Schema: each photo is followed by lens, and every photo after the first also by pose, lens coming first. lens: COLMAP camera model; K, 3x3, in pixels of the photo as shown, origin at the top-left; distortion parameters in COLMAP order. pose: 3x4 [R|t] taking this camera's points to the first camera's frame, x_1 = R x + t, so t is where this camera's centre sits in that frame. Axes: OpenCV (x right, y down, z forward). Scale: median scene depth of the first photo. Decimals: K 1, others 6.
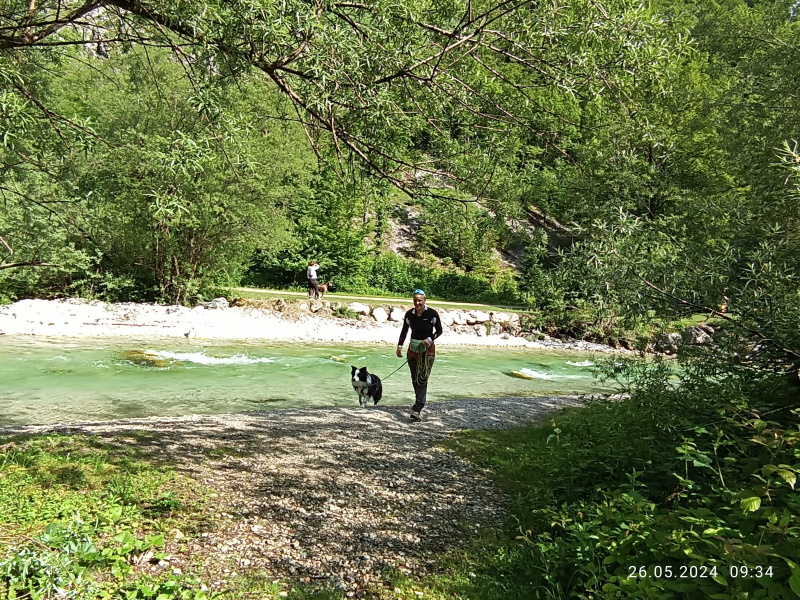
lens RADIAL K [[592.8, 0, 400.0], [0, 592.8, 299.0], [0, 0, 1]] dist [-0.010341, -0.004072]
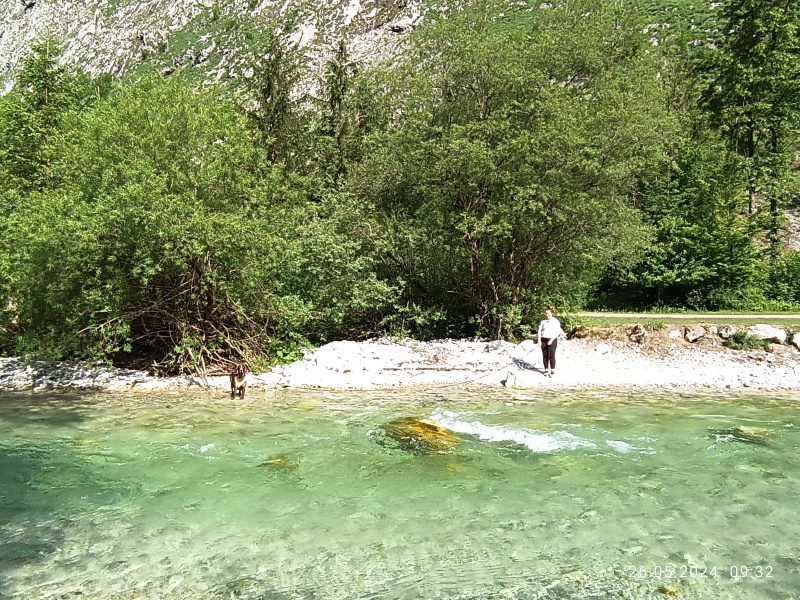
lens RADIAL K [[592.8, 0, 399.7], [0, 592.8, 298.7], [0, 0, 1]] dist [-0.010341, -0.004072]
pose [[0.827959, -0.075822, -0.555639, -0.042470], [0.051285, 0.996903, -0.059615, -0.004045], [0.558438, 0.020863, 0.829284, 0.253951]]
